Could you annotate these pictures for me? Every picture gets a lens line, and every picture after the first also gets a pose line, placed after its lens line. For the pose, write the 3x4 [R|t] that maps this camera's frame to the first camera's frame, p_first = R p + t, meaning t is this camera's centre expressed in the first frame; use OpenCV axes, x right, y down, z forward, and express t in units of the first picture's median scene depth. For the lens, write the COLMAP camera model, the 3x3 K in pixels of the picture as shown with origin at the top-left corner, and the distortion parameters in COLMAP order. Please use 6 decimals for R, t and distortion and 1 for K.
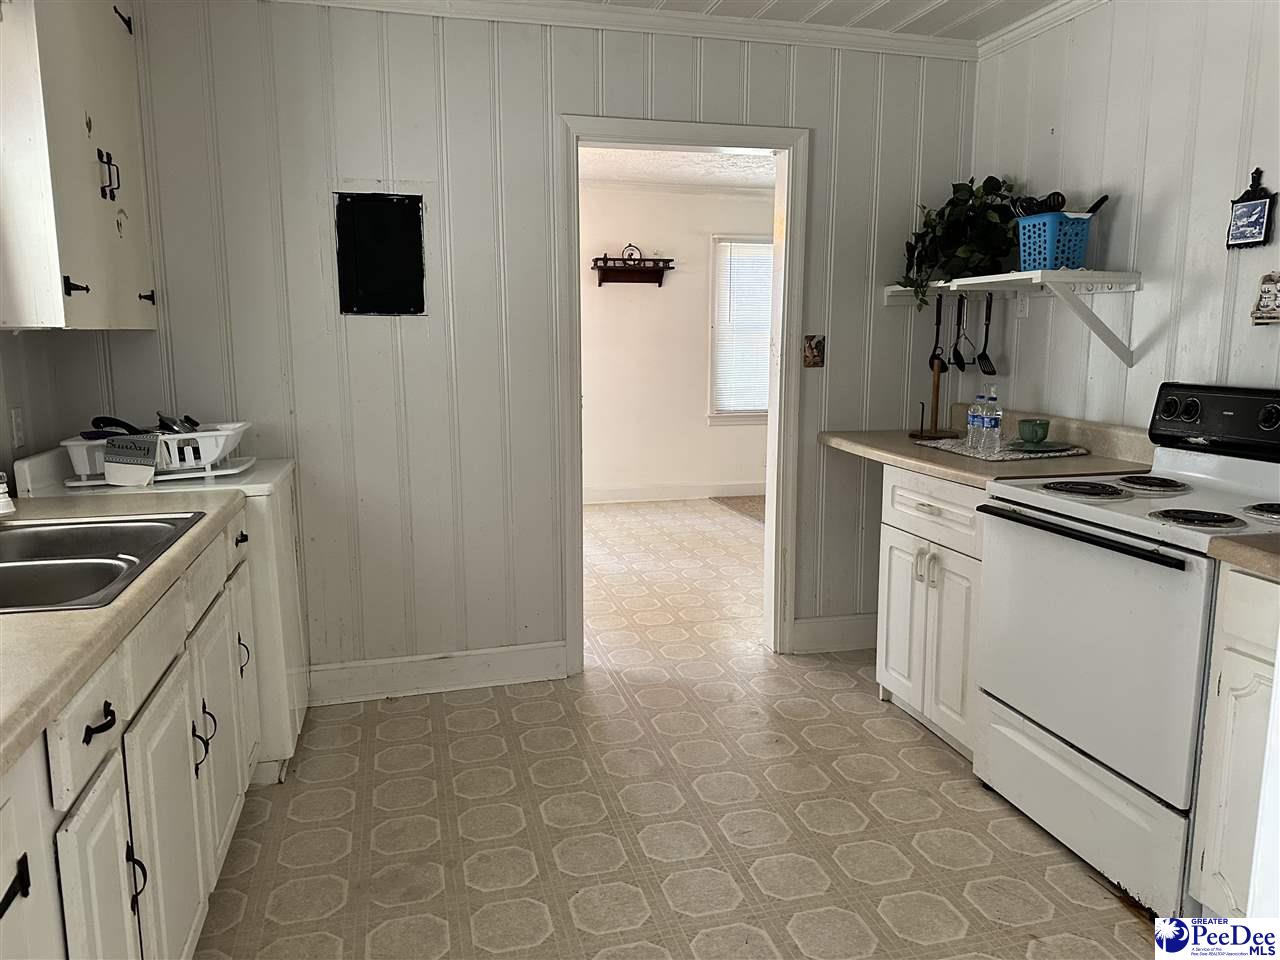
lens RADIAL K [[913.1, 0, 646.4], [0, 913.1, 472.8], [0, 0, 1]] dist [0.112154, -0.121324]
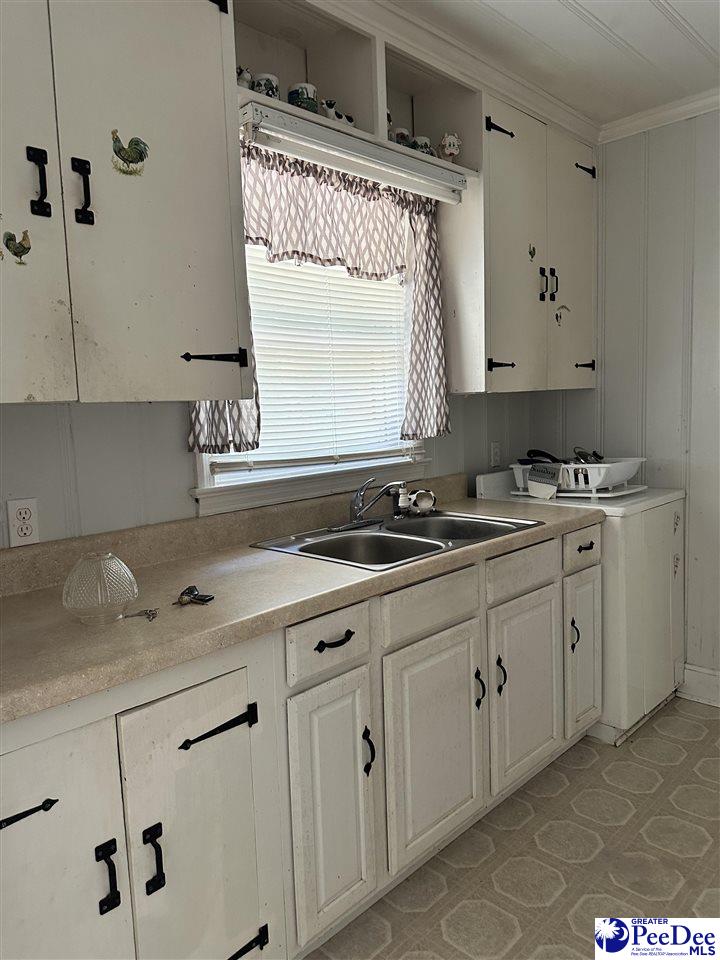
lens RADIAL K [[684.8, 0, 364.2], [0, 684.8, 479.1], [0, 0, 1]] dist [0.112154, -0.121324]
pose [[0.515498, 0.078276, -0.853308, 0.215758], [-0.091283, 0.995169, 0.036144, -0.028920], [0.852015, 0.059261, 0.520153, 0.208697]]
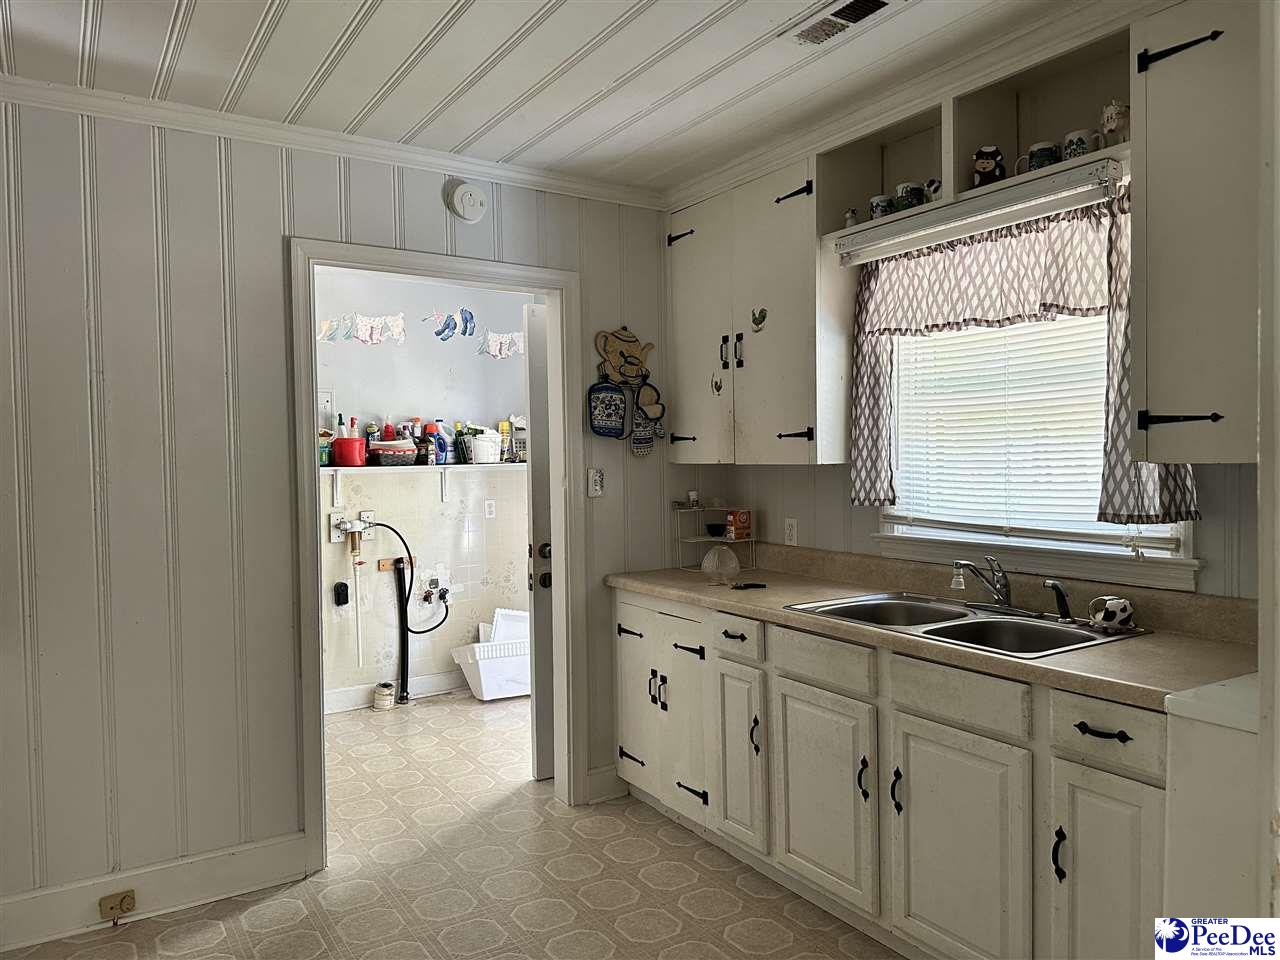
lens RADIAL K [[913.1, 0, 642.7], [0, 913.1, 487.7], [0, 0, 1]] dist [0.112154, -0.121324]
pose [[-0.955432, 0.025631, -0.294098, 0.137930], [-0.027436, 0.984203, 0.174907, -0.253025], [0.293935, 0.175180, -0.939635, 1.570721]]
